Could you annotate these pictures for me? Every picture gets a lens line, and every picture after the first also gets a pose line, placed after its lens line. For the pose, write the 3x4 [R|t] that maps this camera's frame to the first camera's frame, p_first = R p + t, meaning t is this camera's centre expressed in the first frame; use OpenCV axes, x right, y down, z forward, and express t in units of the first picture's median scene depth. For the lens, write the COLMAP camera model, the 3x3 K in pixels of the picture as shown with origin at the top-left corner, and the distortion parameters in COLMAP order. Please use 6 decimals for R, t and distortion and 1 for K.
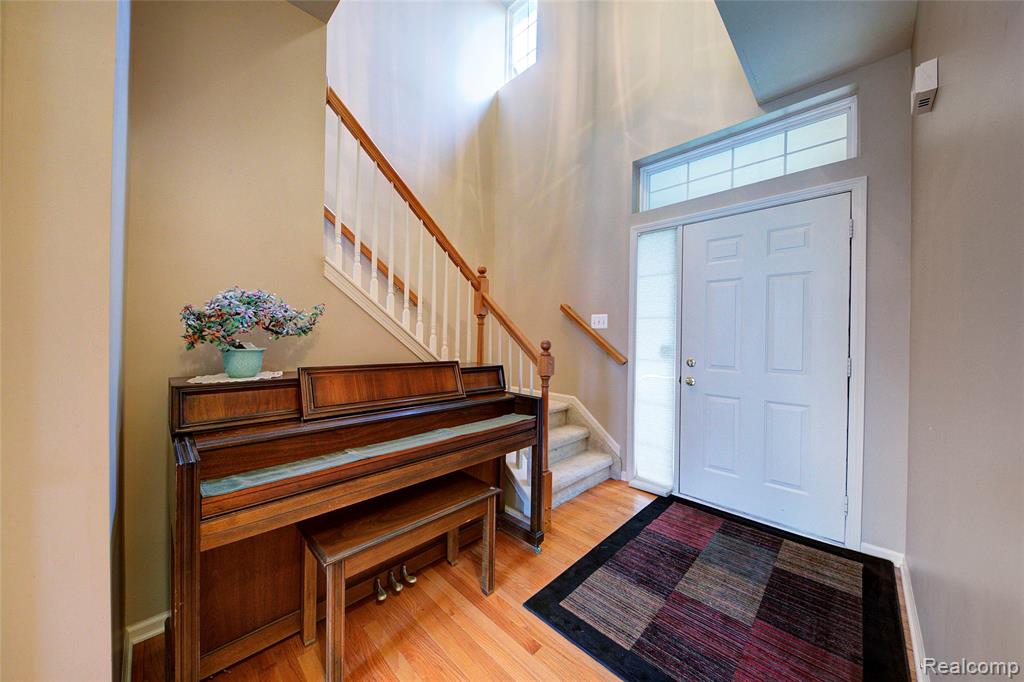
lens RADIAL K [[349.1, 0, 508.4], [0, 349.1, 342.6], [0, 0, 1]] dist [0.002875, -0.003328]
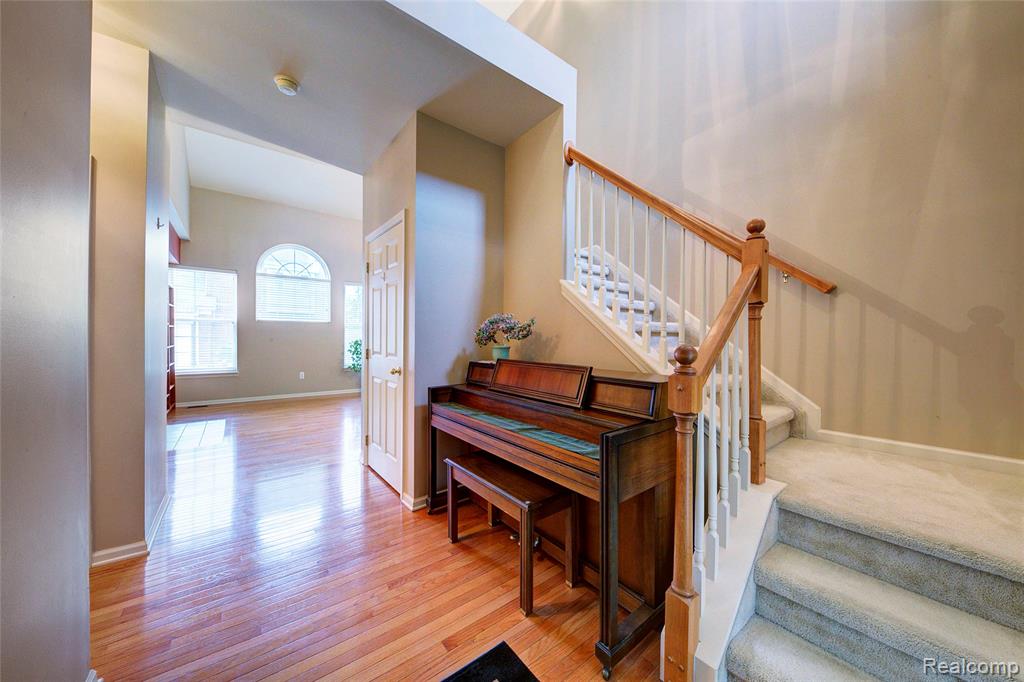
lens RADIAL K [[349.1, 0, 516.9], [0, 349.1, 337.0], [0, 0, 1]] dist [0.002875, -0.003328]
pose [[-0.116033, -0.015441, -0.993125, 0.935372], [-0.014498, 0.999799, -0.013851, -0.010813], [0.993140, 0.012791, -0.116234, 1.130571]]
